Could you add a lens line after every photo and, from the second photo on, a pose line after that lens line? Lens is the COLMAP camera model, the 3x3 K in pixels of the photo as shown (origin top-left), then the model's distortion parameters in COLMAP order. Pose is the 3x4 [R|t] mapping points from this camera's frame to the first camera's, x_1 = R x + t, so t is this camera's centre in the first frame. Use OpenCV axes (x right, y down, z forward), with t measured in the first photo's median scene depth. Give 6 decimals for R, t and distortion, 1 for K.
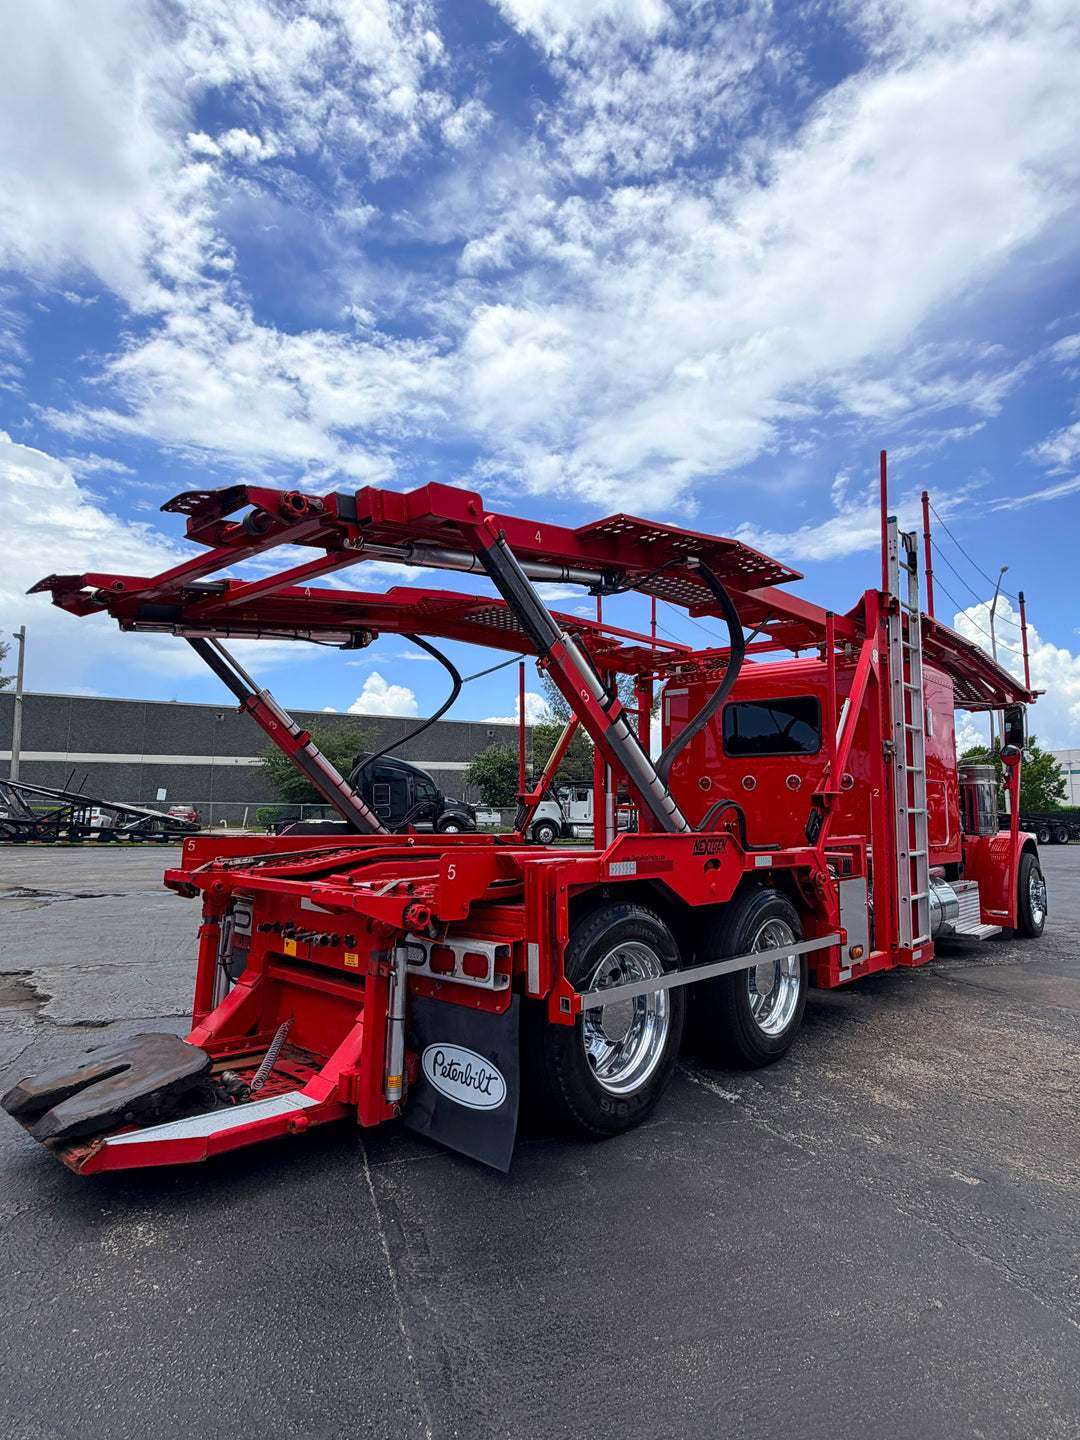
lens RADIAL K [[787.9, 0, 540.0], [0, 787.9, 720.0], [0, 0, 1]] dist [-0.003276, -0.000805]
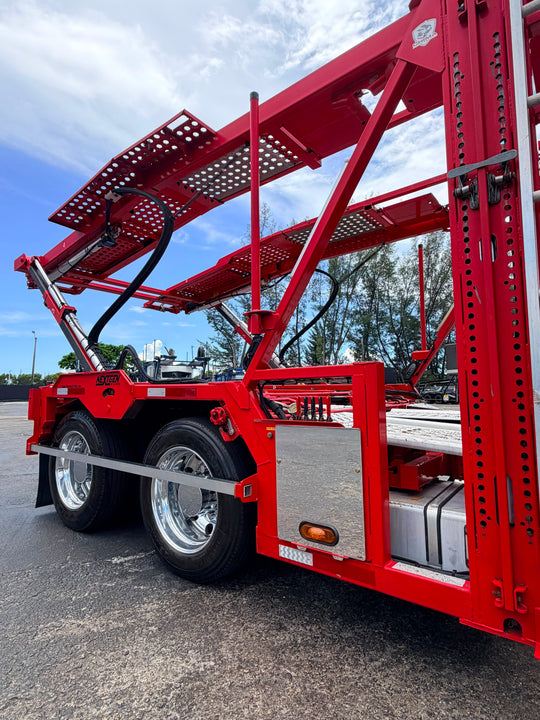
lens RADIAL K [[394.0, 0, 270.0], [0, 394.0, 360.0], [0, 0, 1]] dist [-0.003276, -0.000805]
pose [[0.083898, -0.082961, -0.993015, 0.834615], [0.136259, 0.988123, -0.071040, 0.180619], [0.987114, -0.129347, 0.094206, 1.053665]]
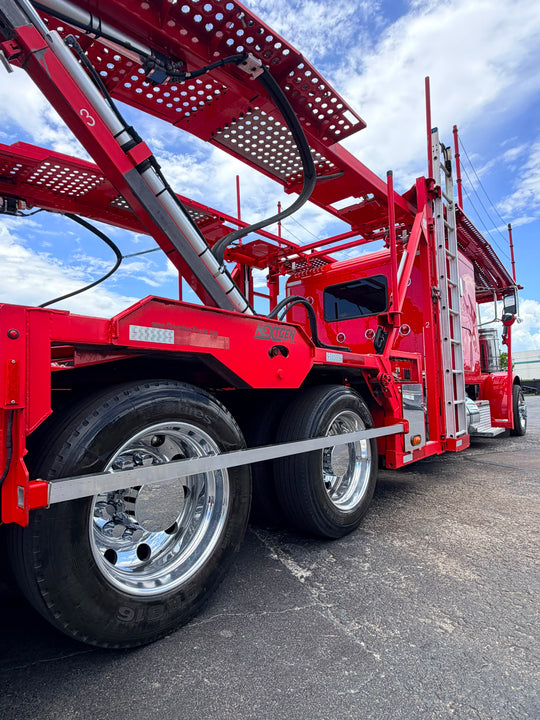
lens RADIAL K [[394.0, 0, 270.0], [0, 394.0, 360.0], [0, 0, 1]] dist [-0.003276, -0.000805]
pose [[0.998642, -0.032354, 0.040829, 0.158495], [0.031064, 0.999010, 0.031841, 0.151695], [-0.041819, -0.030529, 0.998659, 0.416536]]
